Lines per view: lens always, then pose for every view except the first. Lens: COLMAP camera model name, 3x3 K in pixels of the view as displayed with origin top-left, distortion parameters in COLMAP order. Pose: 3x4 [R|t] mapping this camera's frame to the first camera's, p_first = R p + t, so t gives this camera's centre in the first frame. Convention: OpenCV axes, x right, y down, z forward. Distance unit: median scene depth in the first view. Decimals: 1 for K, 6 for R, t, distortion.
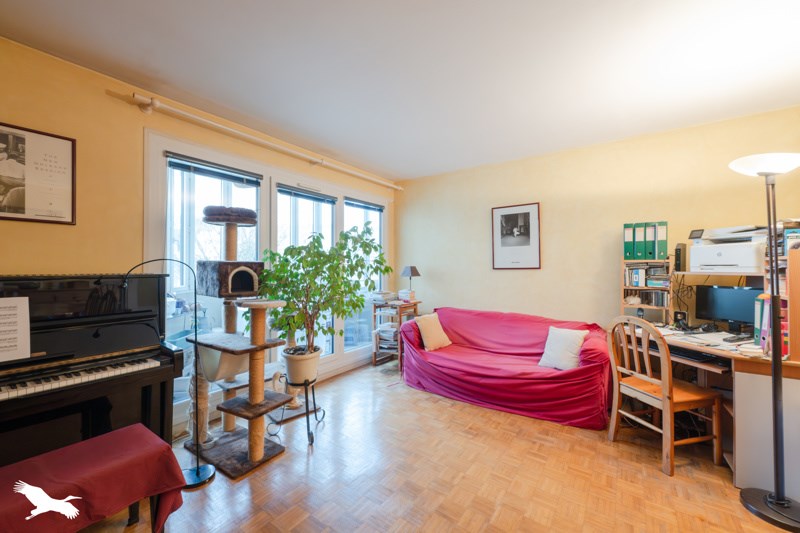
lens RADIAL K [[320.6, 0, 399.5], [0, 320.6, 265.0], [0, 0, 1]] dist [-0.000814, -0.000075]
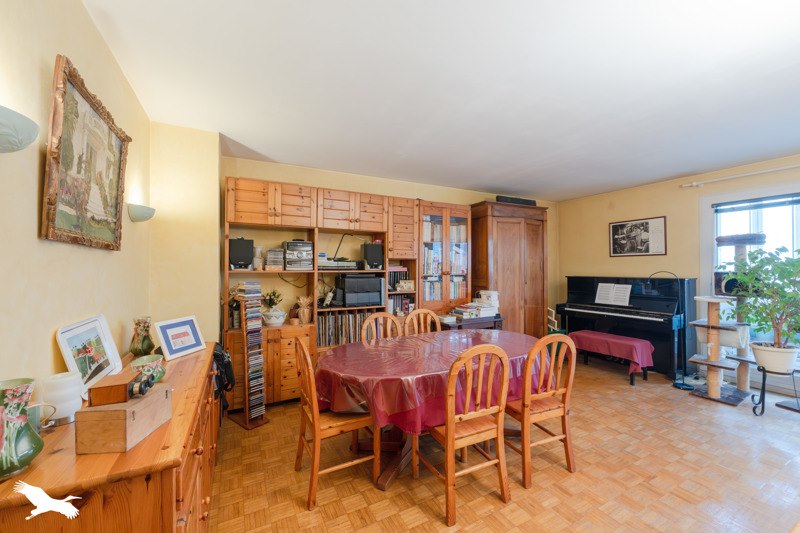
lens RADIAL K [[320.6, 0, 398.8], [0, 320.6, 268.6], [0, 0, 1]] dist [-0.000814, -0.000075]
pose [[-0.472507, -0.005112, -0.881312, 1.948611], [0.010535, 0.999879, -0.011448, -0.027513], [0.881264, -0.014694, -0.472396, 0.464651]]
